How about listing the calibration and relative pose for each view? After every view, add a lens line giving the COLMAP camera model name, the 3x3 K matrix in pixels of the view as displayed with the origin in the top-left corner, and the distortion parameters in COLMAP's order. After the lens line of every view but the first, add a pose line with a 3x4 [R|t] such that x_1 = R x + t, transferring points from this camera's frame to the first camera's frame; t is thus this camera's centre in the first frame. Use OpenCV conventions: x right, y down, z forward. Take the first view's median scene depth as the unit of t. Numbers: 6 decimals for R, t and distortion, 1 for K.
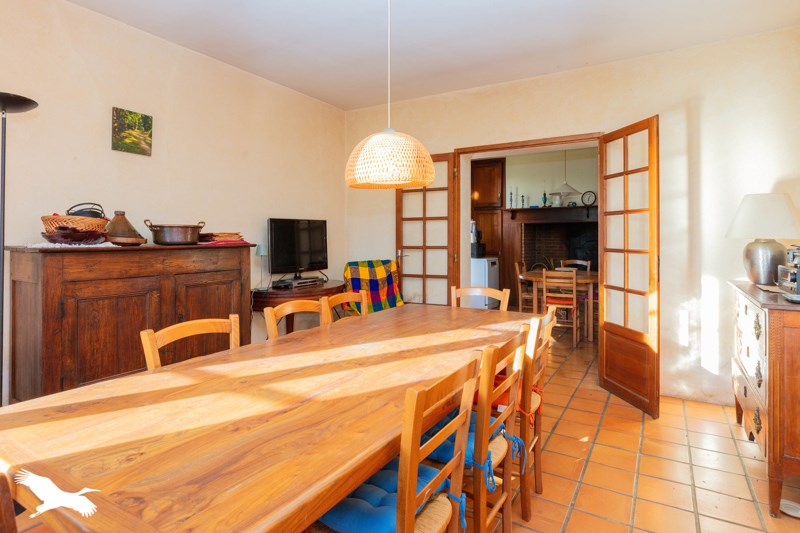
lens RADIAL K [[437.6, 0, 408.1], [0, 437.6, 235.1], [0, 0, 1]] dist [0.002977, 0.000467]
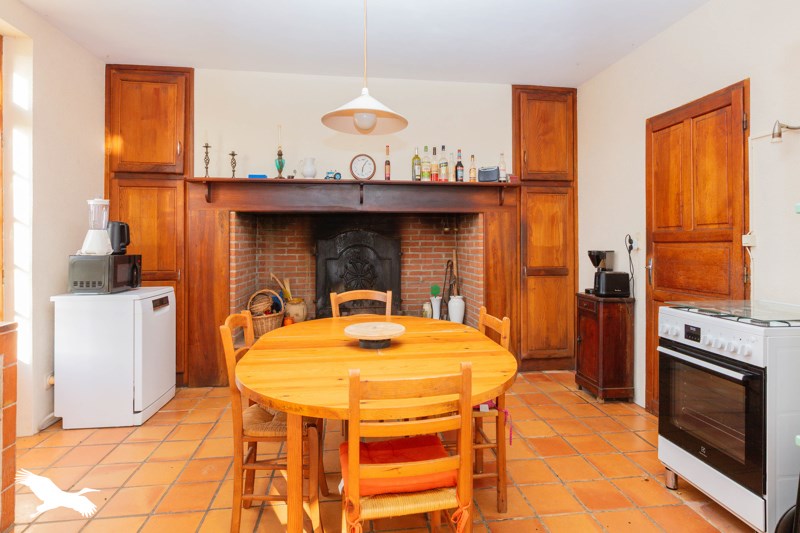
lens RADIAL K [[437.6, 0, 418.0], [0, 437.6, 235.9], [0, 0, 1]] dist [0.002977, 0.000467]
pose [[0.774561, 0.003859, 0.632488, 0.116884], [-0.001729, 0.999991, -0.003983, 0.002121], [-0.632497, 0.001991, 0.774560, 0.504247]]
